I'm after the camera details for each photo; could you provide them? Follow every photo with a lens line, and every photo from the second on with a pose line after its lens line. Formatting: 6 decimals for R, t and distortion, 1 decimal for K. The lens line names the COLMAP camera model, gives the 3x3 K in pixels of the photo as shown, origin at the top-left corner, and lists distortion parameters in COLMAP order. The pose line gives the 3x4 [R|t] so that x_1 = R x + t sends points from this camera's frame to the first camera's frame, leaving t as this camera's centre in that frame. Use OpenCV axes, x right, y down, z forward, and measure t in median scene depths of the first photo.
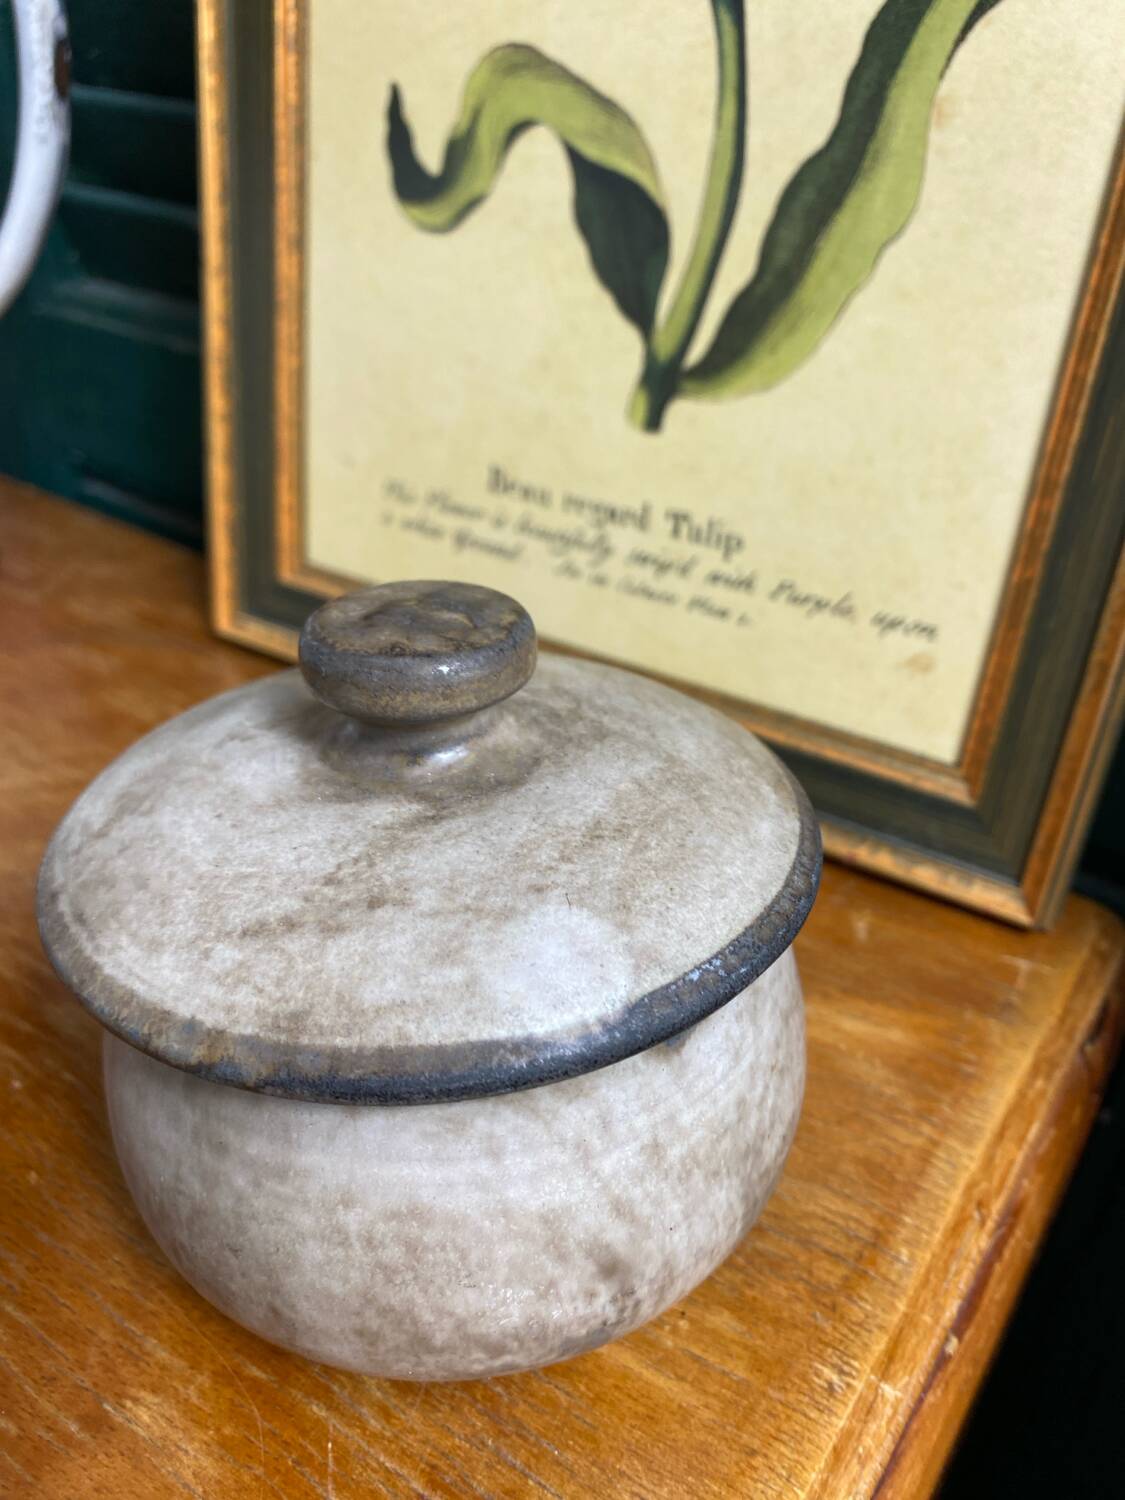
lens RADIAL K [[1058.2, 0, 562.5], [0, 1058.2, 750.0], [0, 0, 1]] dist [-0.032334, -0.038163]
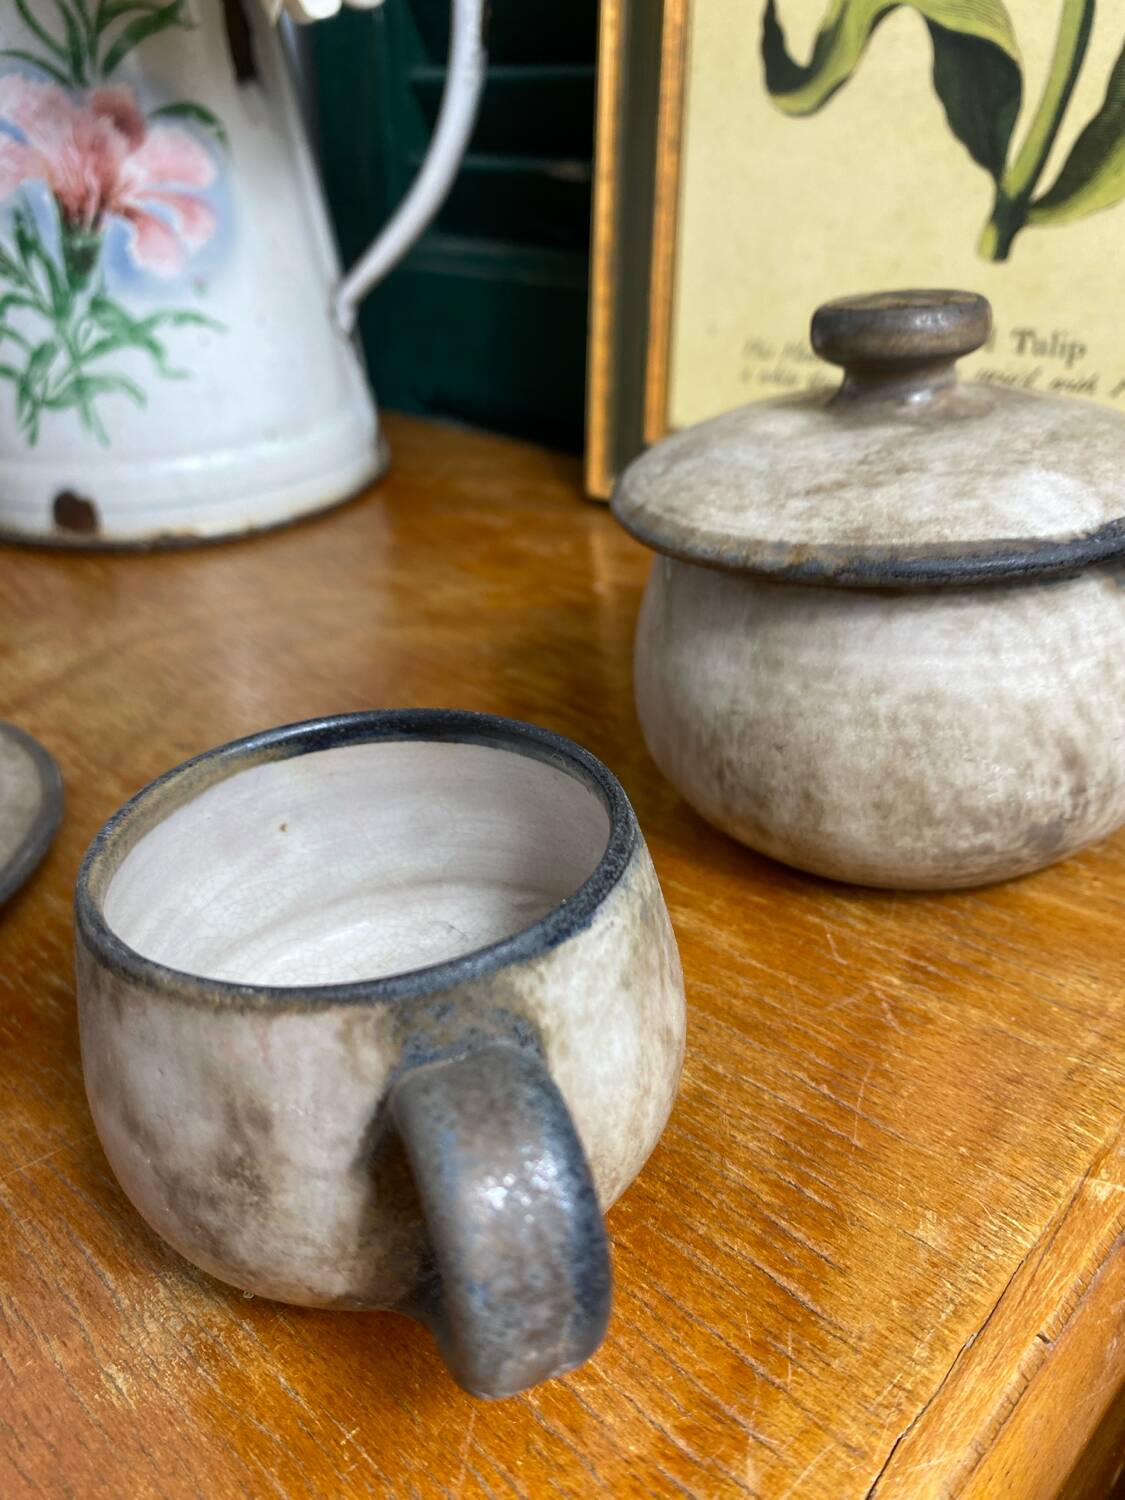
lens RADIAL K [[1038.3, 0, 562.5], [0, 1038.3, 750.0], [0, 0, 1]] dist [-0.065621, 0.030251]
pose [[0.979306, 0.002168, -0.202374, -0.328889], [-0.003419, 0.999977, -0.005829, 0.504928], [0.202357, 0.006400, 0.979291, -0.395078]]
